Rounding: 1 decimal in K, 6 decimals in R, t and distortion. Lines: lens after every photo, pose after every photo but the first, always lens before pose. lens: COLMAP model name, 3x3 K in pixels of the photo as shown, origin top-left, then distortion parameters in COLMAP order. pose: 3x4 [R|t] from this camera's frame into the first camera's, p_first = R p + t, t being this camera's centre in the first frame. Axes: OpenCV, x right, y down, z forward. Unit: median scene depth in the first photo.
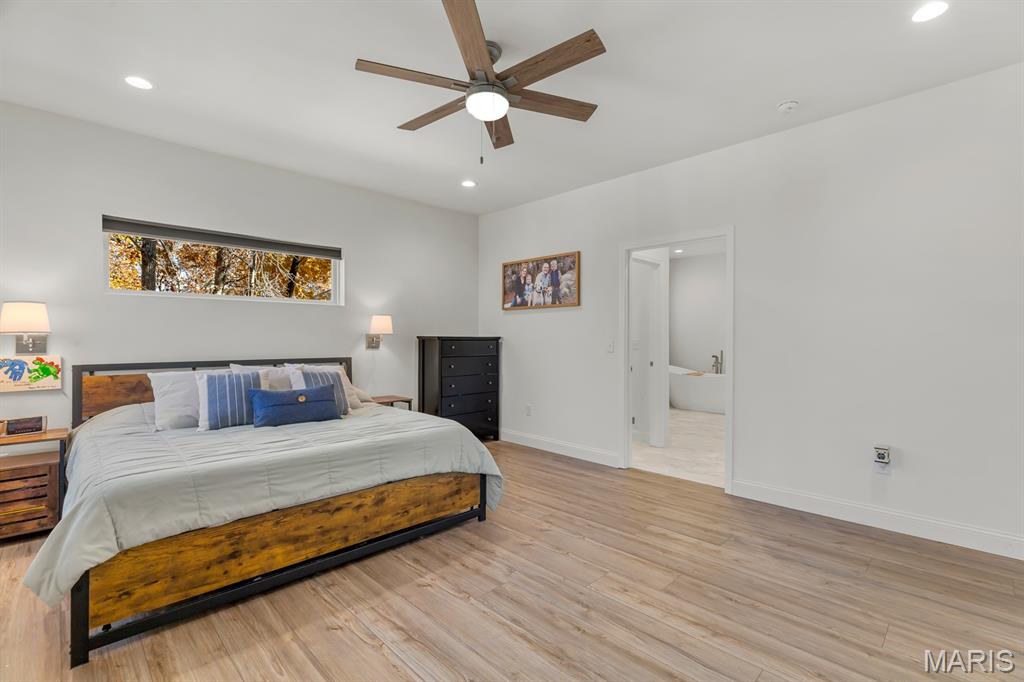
lens RADIAL K [[459.2, 0, 515.9], [0, 459.2, 338.4], [0, 0, 1]] dist [0.003162, 0.000755]
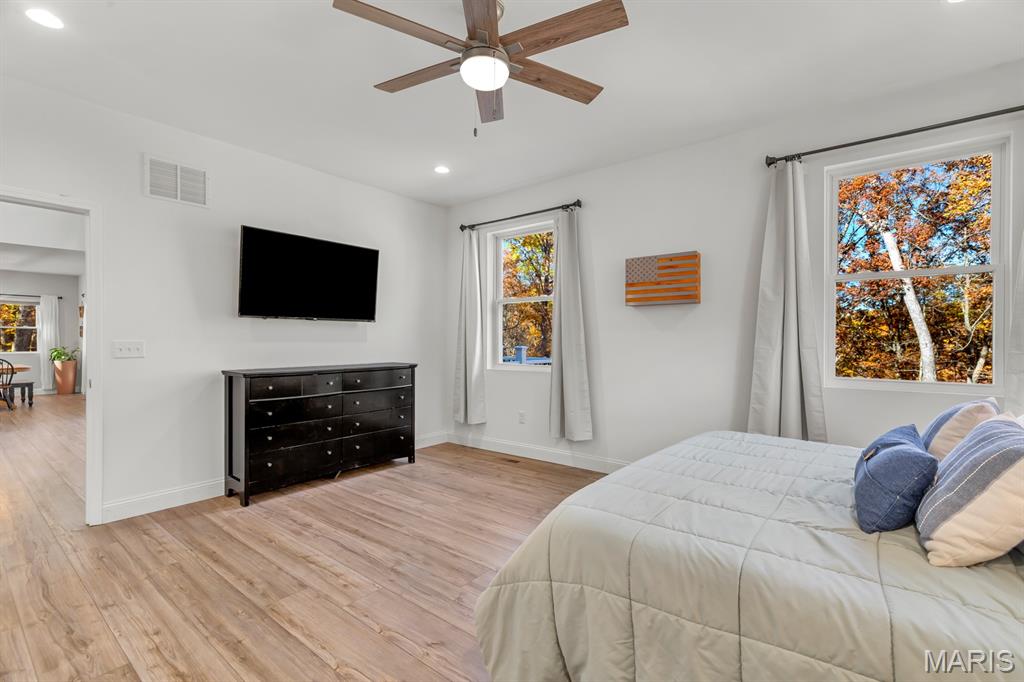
lens RADIAL K [[459.2, 0, 515.9], [0, 459.2, 338.4], [0, 0, 1]] dist [0.003162, 0.000755]
pose [[-0.993512, -0.000324, -0.113726, -0.018264], [0.000009, 0.999996, -0.002932, 0.003573], [0.113727, -0.002914, -0.993508, 1.834086]]
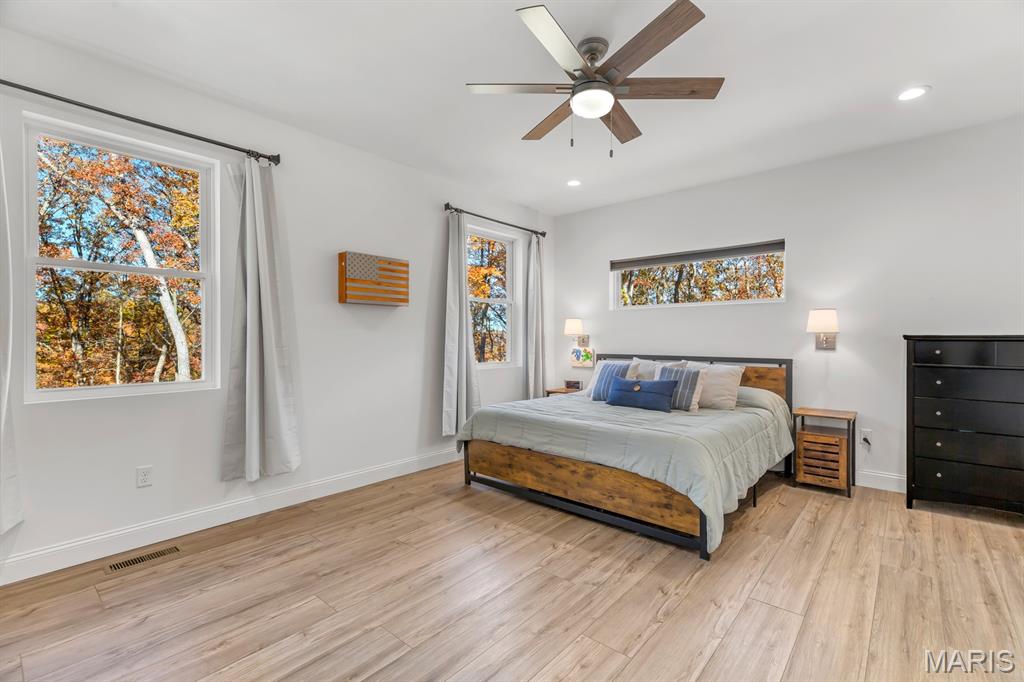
lens RADIAL K [[459.2, 0, 515.9], [0, 459.2, 338.4], [0, 0, 1]] dist [0.003162, 0.000755]
pose [[0.075228, 0.002059, -0.997164, 0.891103], [0.001612, 0.999996, 0.002187, -0.002957], [0.997165, -0.001772, 0.075224, 0.739284]]
